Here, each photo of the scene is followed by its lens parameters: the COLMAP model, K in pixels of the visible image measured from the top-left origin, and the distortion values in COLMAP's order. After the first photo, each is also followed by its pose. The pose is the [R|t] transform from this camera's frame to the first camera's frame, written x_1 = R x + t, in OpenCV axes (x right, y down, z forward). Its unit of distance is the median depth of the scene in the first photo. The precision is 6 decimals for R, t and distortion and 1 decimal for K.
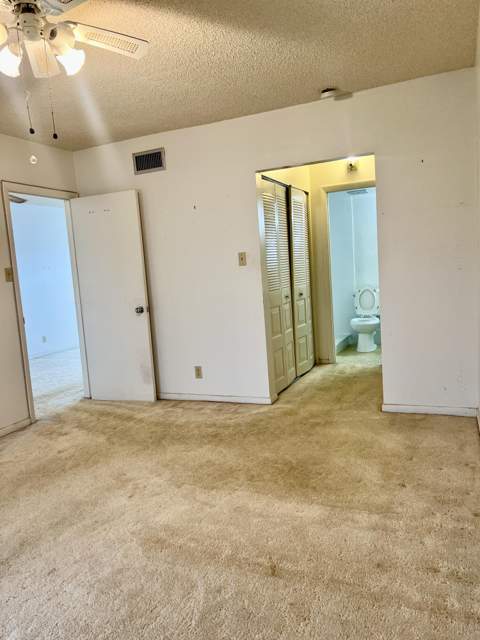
lens RADIAL K [[489.9, 0, 239.5], [0, 489.9, 318.2], [0, 0, 1]] dist [0.001996, -0.000161]
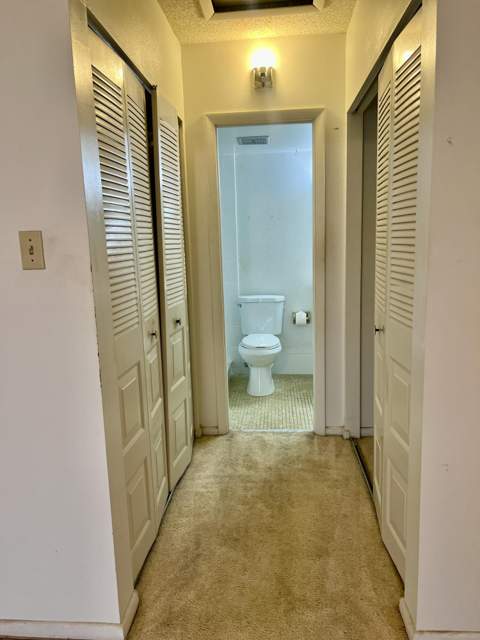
lens RADIAL K [[489.9, 0, 235.4], [0, 489.9, 321.3], [0, 0, 1]] dist [0.001996, -0.000161]
pose [[0.948124, -0.015239, 0.317534, 0.026009], [0.000176, 0.998875, 0.047413, -0.074159], [-0.317900, -0.044897, 0.947061, 0.530968]]
